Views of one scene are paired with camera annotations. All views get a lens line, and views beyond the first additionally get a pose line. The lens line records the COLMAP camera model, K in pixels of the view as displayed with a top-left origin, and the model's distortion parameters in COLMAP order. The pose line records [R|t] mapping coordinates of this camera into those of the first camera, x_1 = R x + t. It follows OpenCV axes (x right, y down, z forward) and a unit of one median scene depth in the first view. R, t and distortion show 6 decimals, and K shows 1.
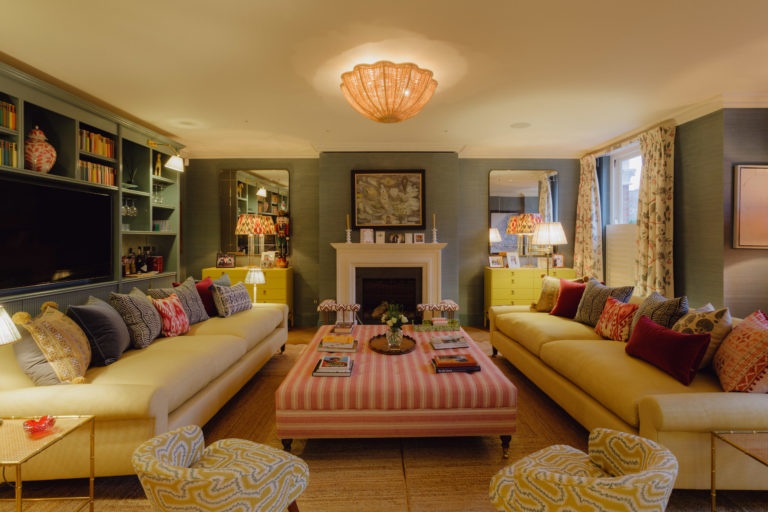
lens RADIAL K [[398.6, 0, 387.7], [0, 398.6, 239.9], [0, 0, 1]] dist [-0.002958, 0.000711]
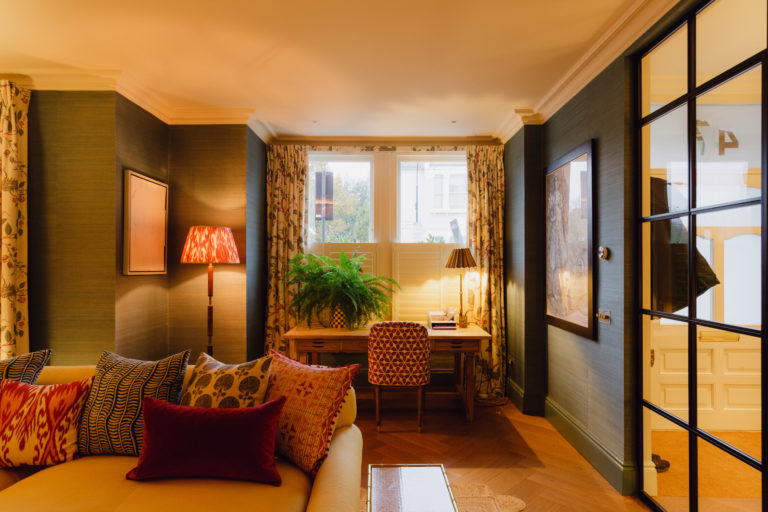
lens RADIAL K [[440.5, 0, 385.8], [0, 440.5, 257.5], [0, 0, 1]] dist [0.004810, 0.001842]
pose [[0.001671, 0.010310, 0.999945, 0.008096], [0.001393, 0.999946, -0.010312, -0.005760], [-0.999998, 0.001410, 0.001656, 0.716610]]
